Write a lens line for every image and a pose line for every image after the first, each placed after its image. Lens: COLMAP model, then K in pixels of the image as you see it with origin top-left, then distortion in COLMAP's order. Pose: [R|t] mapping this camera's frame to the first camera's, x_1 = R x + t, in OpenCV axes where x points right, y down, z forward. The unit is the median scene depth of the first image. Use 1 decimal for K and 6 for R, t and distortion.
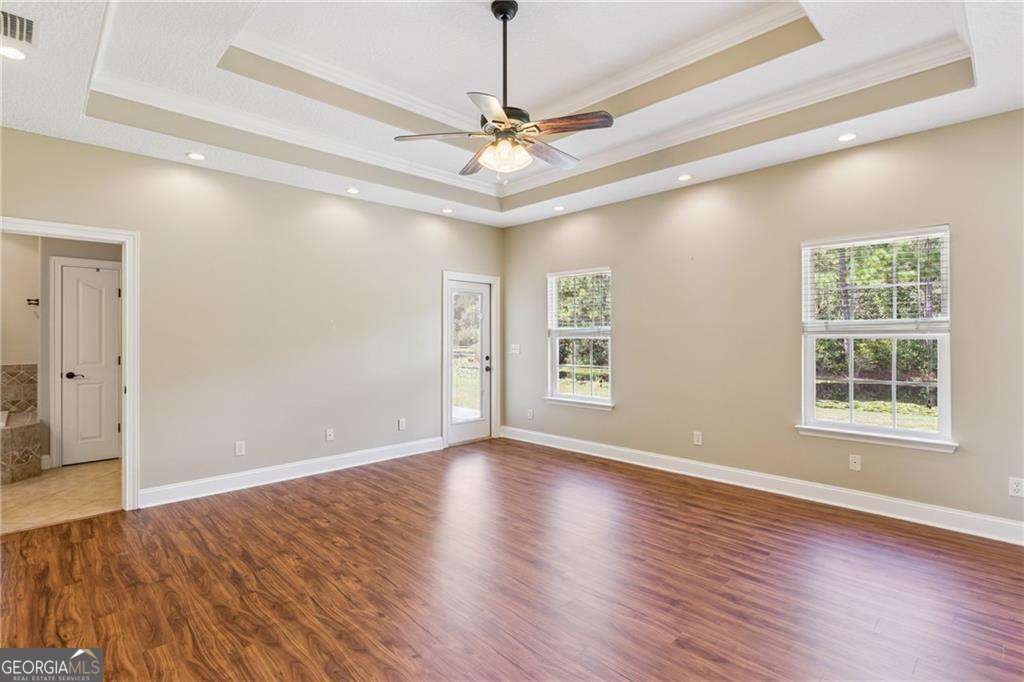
lens RADIAL K [[489.1, 0, 506.3], [0, 489.1, 335.2], [0, 0, 1]] dist [-0.001739, 0.000025]
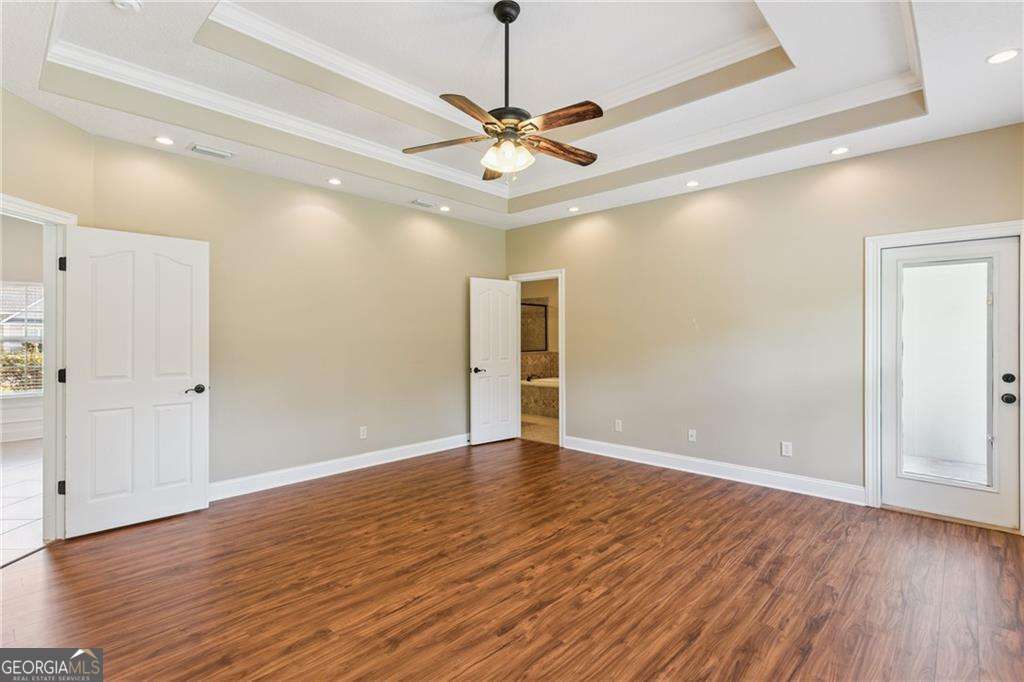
lens RADIAL K [[489.1, 0, 506.5], [0, 489.1, 340.7], [0, 0, 1]] dist [-0.001739, 0.000025]
pose [[0.050073, 0.012281, -0.998670, 0.776230], [0.003380, 0.999917, 0.012466, -0.003096], [0.998740, -0.004000, 0.050027, 0.734999]]
